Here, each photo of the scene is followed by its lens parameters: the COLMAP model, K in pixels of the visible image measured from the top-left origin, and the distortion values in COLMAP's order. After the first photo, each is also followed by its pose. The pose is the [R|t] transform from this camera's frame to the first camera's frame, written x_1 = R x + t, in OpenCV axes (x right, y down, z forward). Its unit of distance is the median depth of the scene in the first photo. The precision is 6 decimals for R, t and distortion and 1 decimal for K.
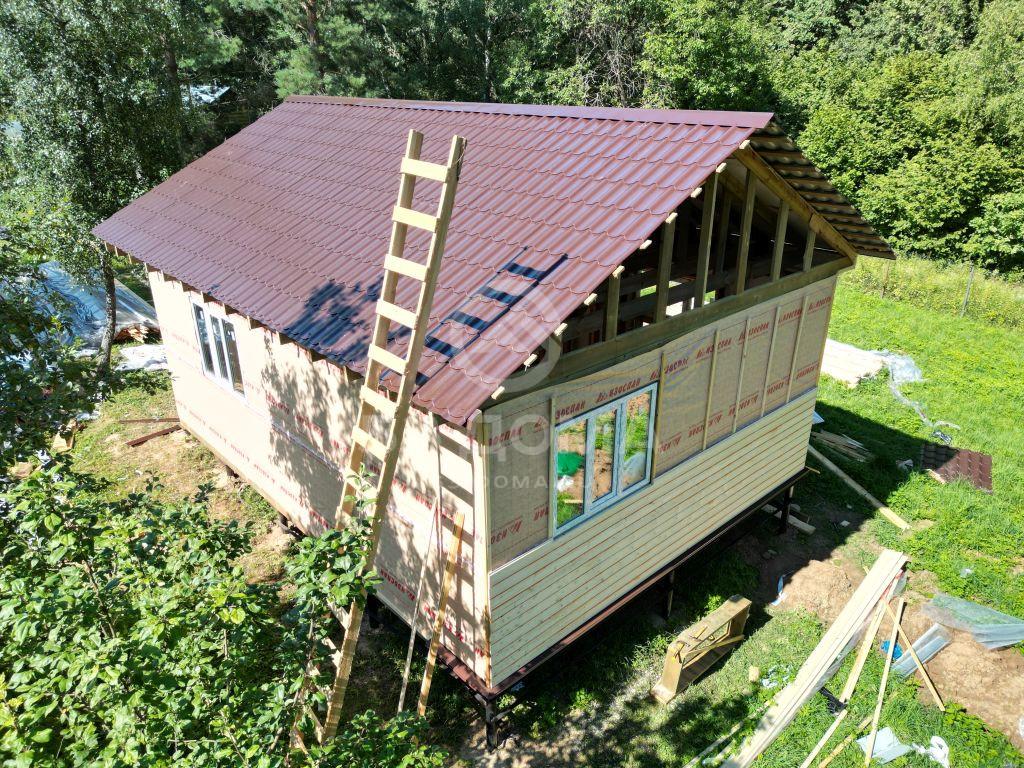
lens RADIAL K [[724.0, 0, 513.0], [0, 724.0, 377.9], [0, 0, 1]] dist [-0.005481, -0.003540]
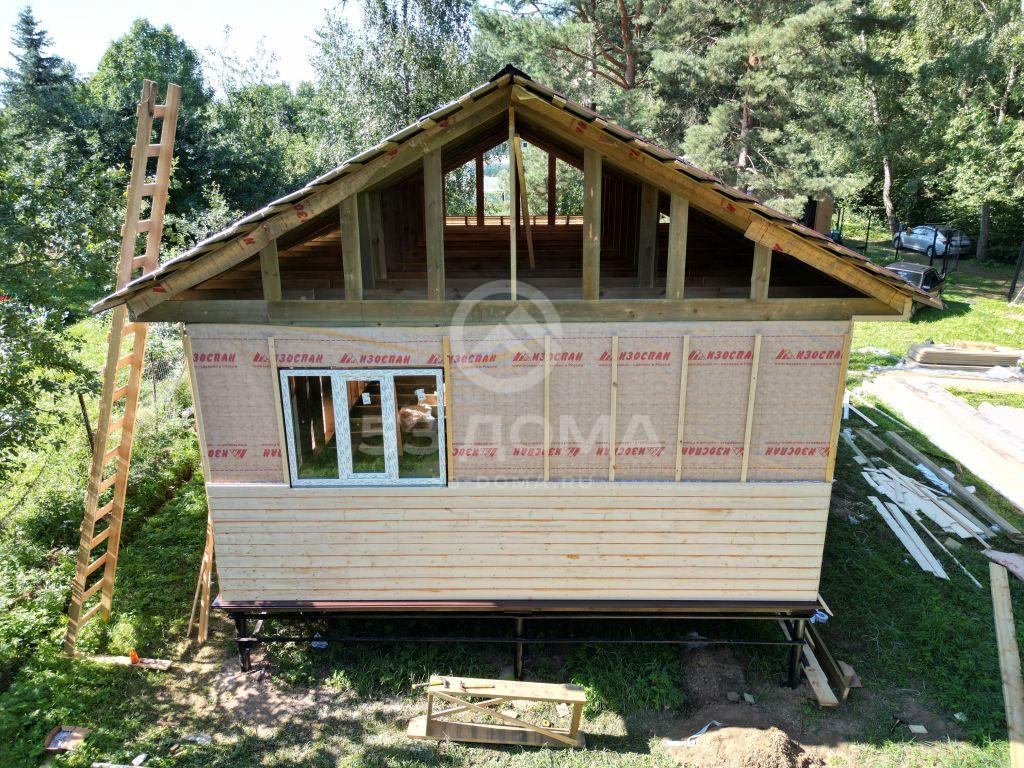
lens RADIAL K [[724.0, 0, 511.2], [0, 724.0, 391.5], [0, 0, 1]] dist [-0.005481, -0.003540]
pose [[0.720385, 0.197266, -0.664930, 0.810524], [-0.253895, 0.967159, 0.011859, -0.003965], [0.645432, 0.160279, 0.746812, 0.344336]]
